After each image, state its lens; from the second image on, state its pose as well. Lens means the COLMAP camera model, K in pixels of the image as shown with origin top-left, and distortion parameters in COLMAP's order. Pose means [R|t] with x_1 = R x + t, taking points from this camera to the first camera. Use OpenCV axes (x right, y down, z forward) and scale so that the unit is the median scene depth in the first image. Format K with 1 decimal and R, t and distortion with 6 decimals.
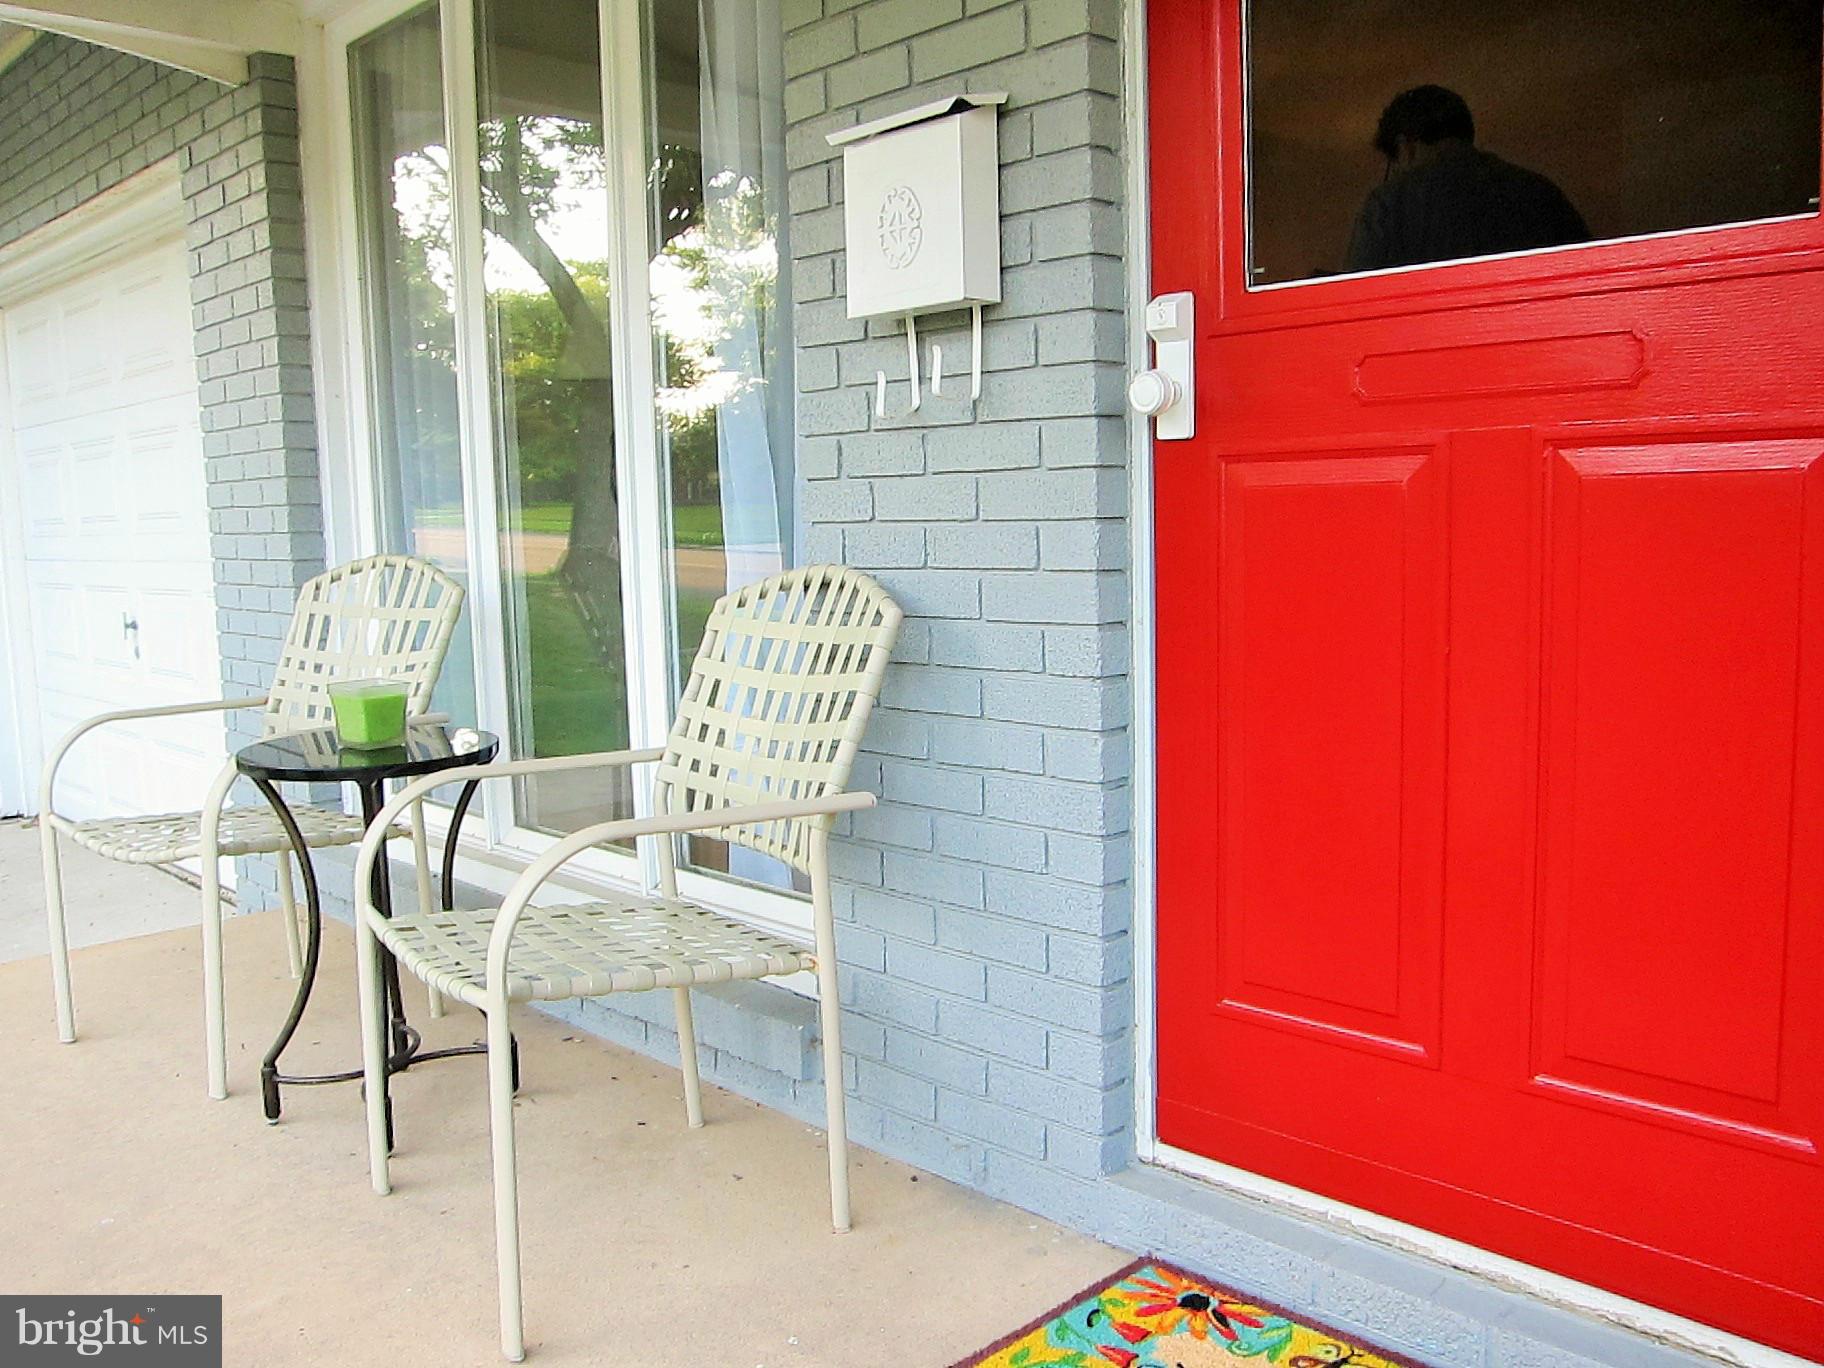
lens RADIAL K [[1530.7, 0, 912.0], [0, 1530.7, 684.0], [0, 0, 1]] dist [-0.011327, -0.001911]
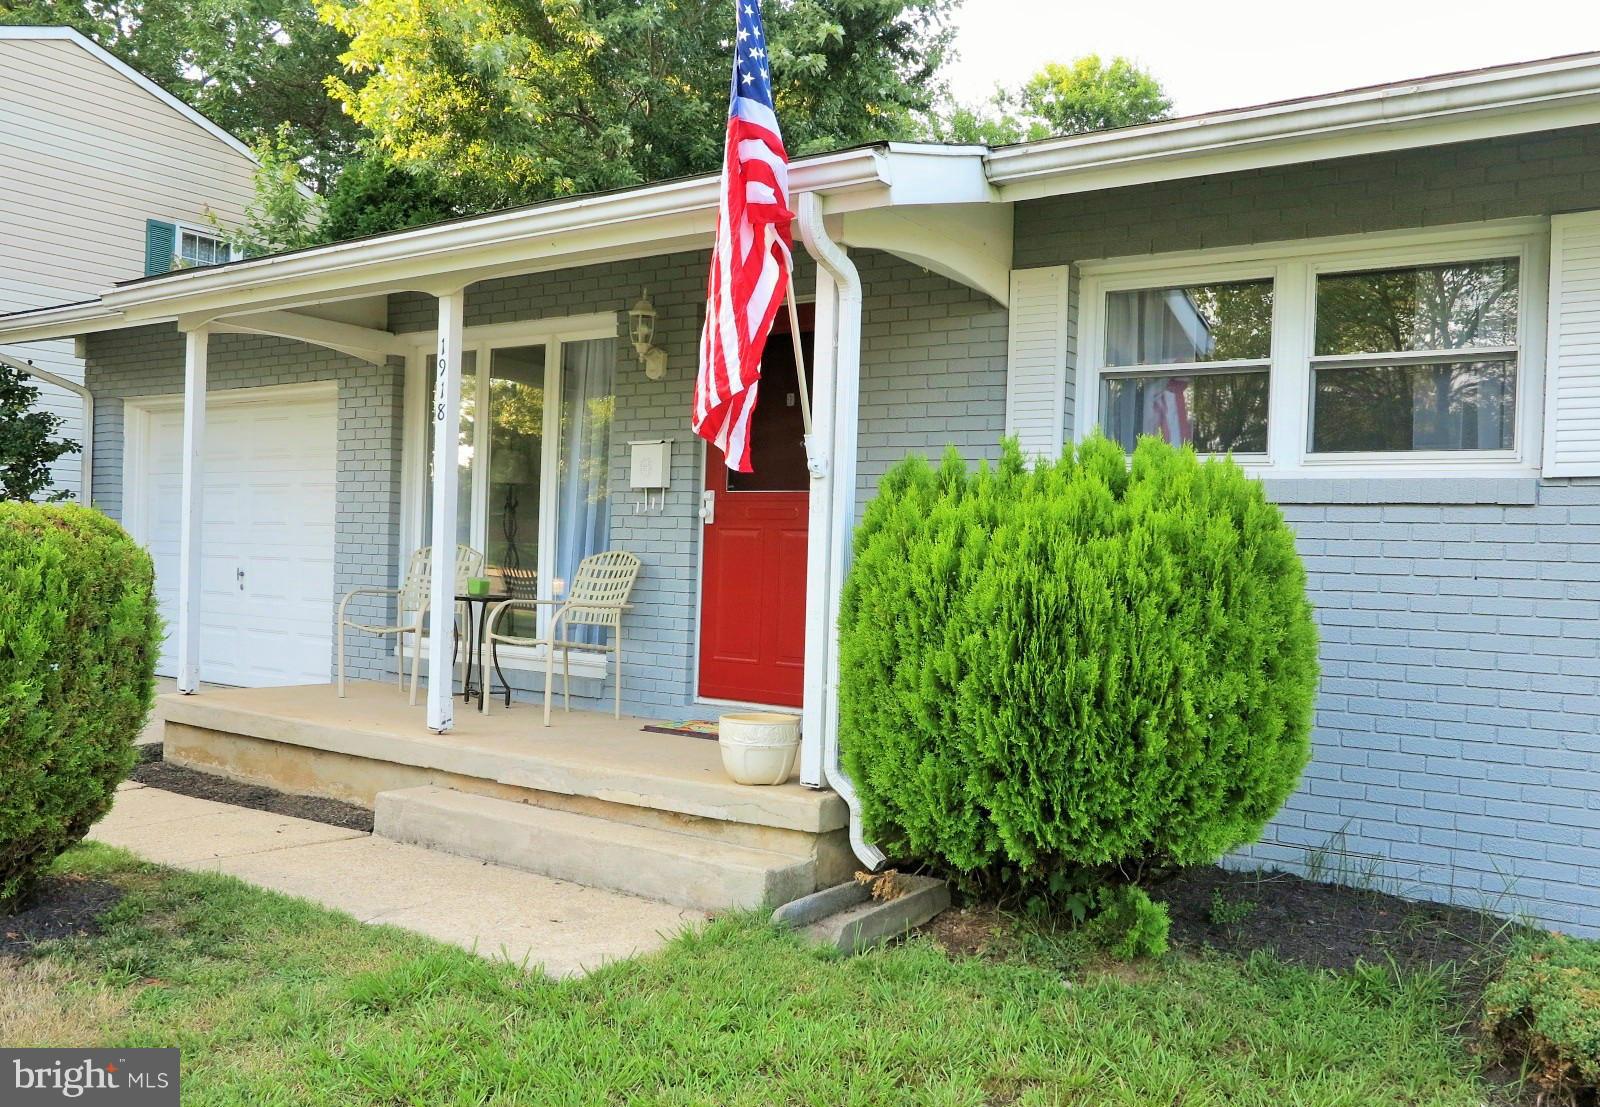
lens RADIAL K [[1297.3, 0, 809.9], [0, 1297.3, 586.4], [0, 0, 1]] dist [-0.032953, 0.002358]
pose [[0.980231, 0.056344, 0.189663, -0.213107], [-0.038129, 0.994420, -0.098359, 0.333256], [-0.194147, 0.089183, 0.976910, -2.389423]]
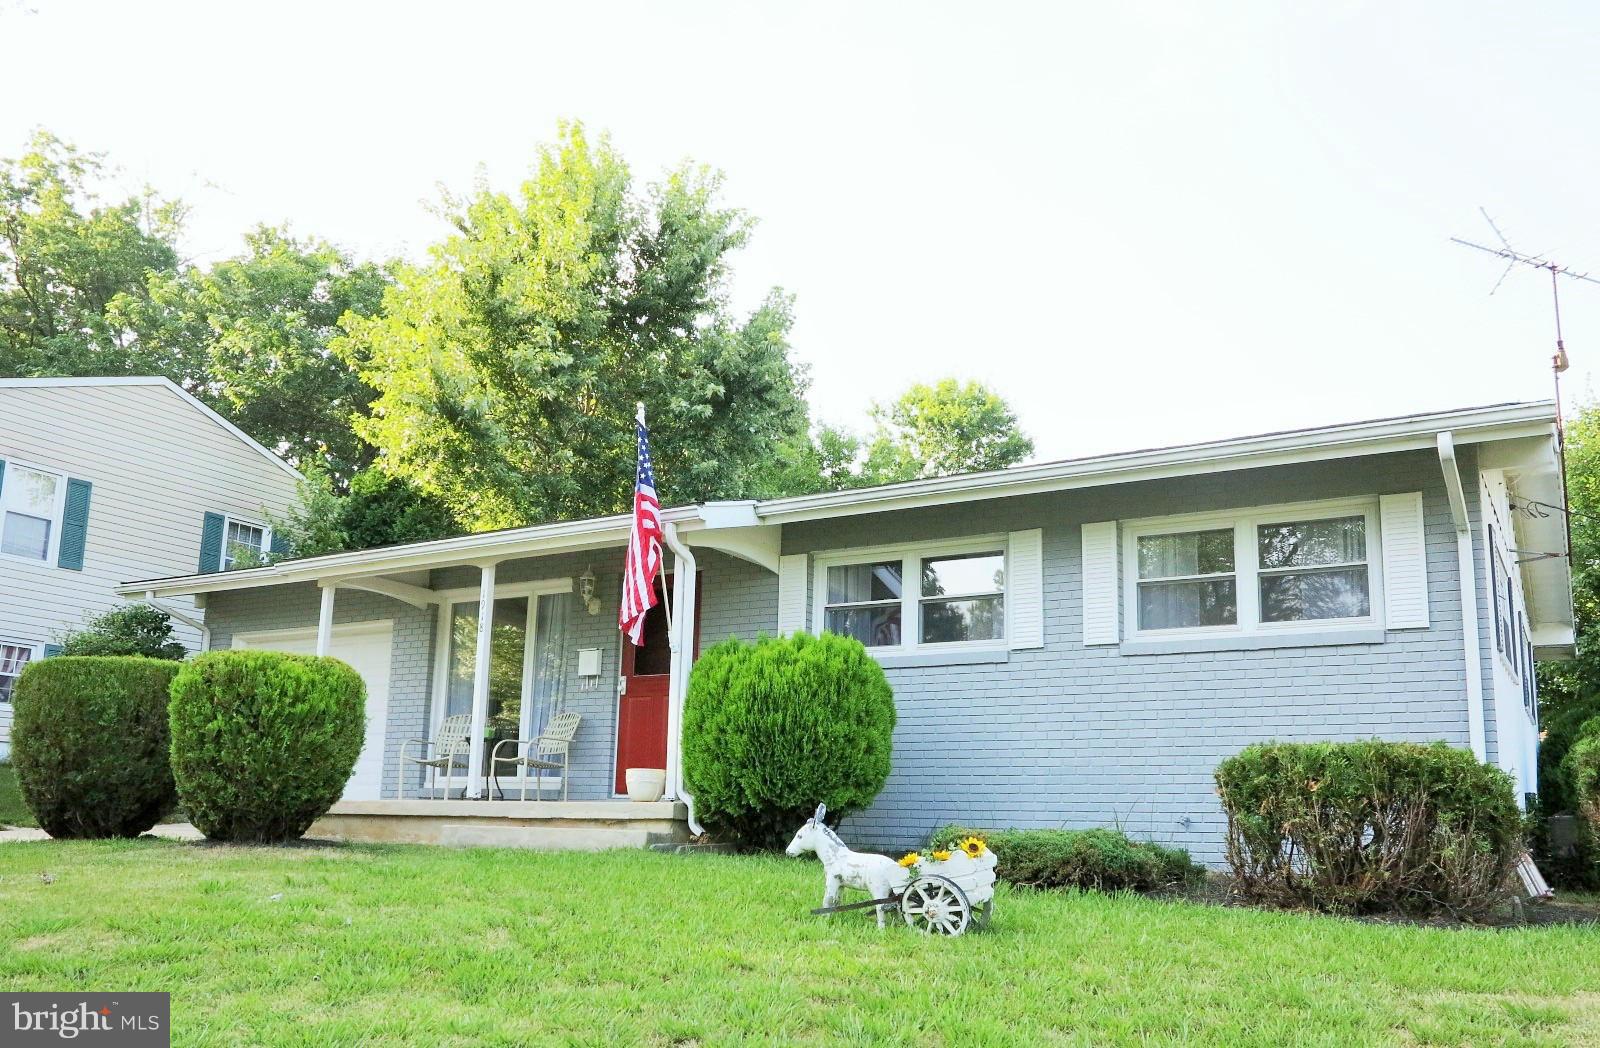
lens RADIAL K [[1243.6, 0, 802.9], [0, 1243.6, 596.8], [0, 0, 1]] dist [-0.043150, 0.005452]
pose [[0.966836, 0.095704, 0.236789, -0.435775], [-0.021519, 0.954366, -0.297865, 1.102031], [-0.254490, 0.282891, 0.924774, -4.676401]]
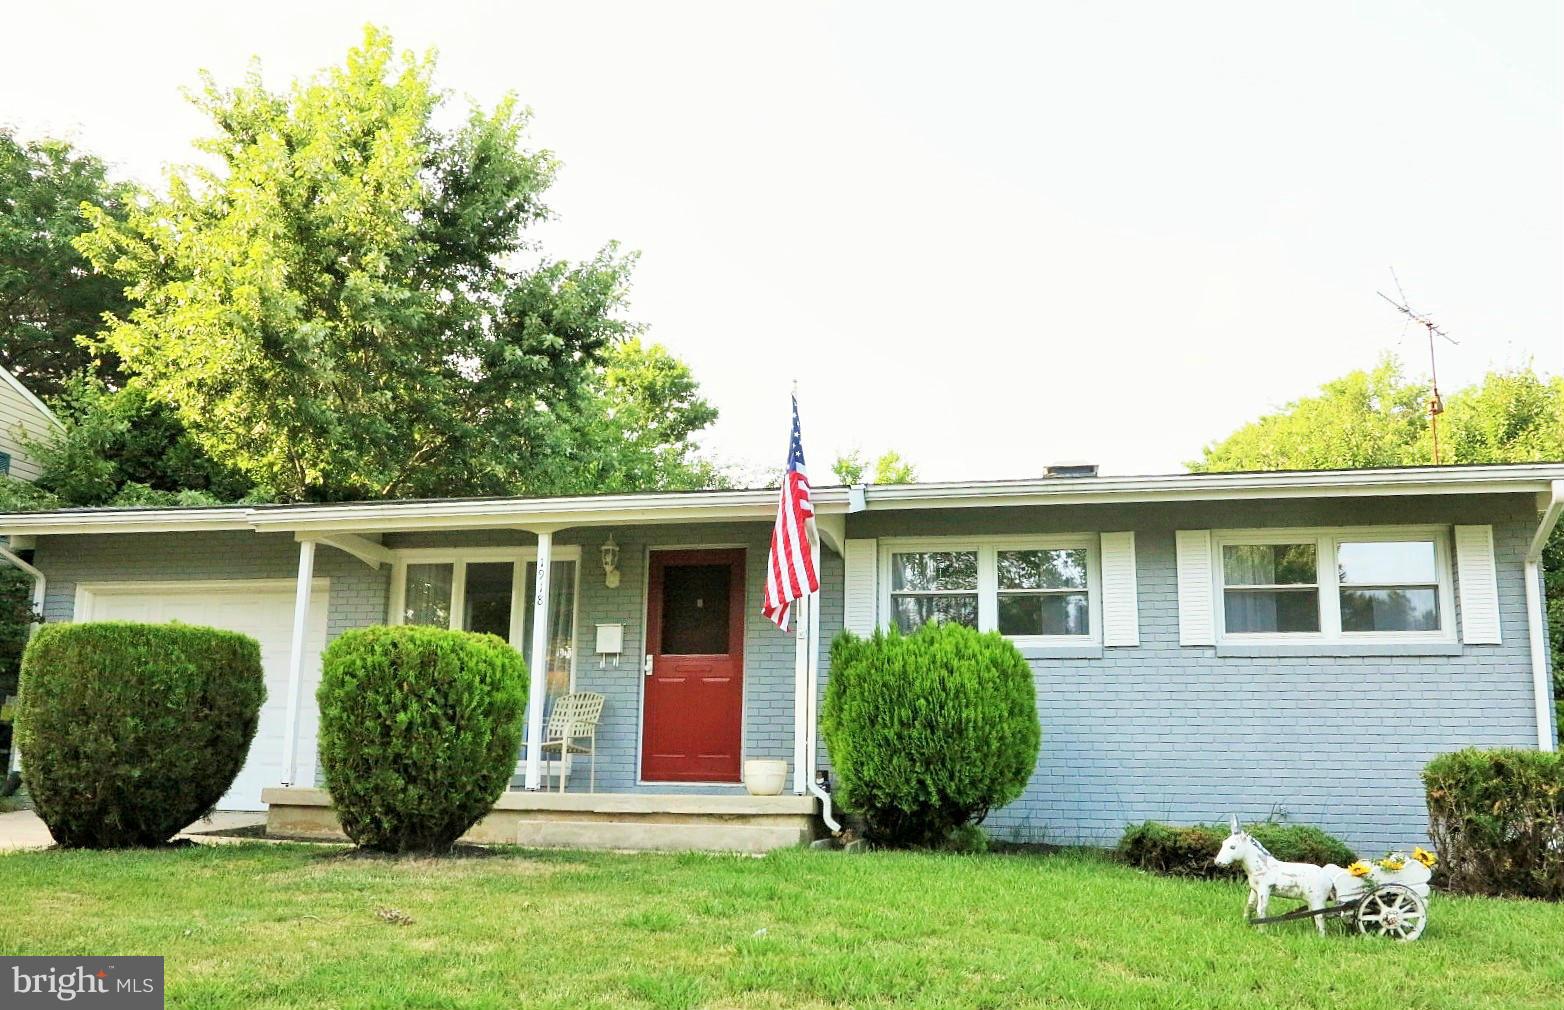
lens RADIAL K [[1244.2, 0, 782.8], [0, 1244.2, 554.6], [0, 0, 1]] dist [-0.041760, 0.003577]
pose [[0.843136, 0.145019, 0.517775, -2.201926], [0.019207, 0.954207, -0.298531, 0.965481], [-0.537357, 0.261647, 0.801741, -3.801950]]
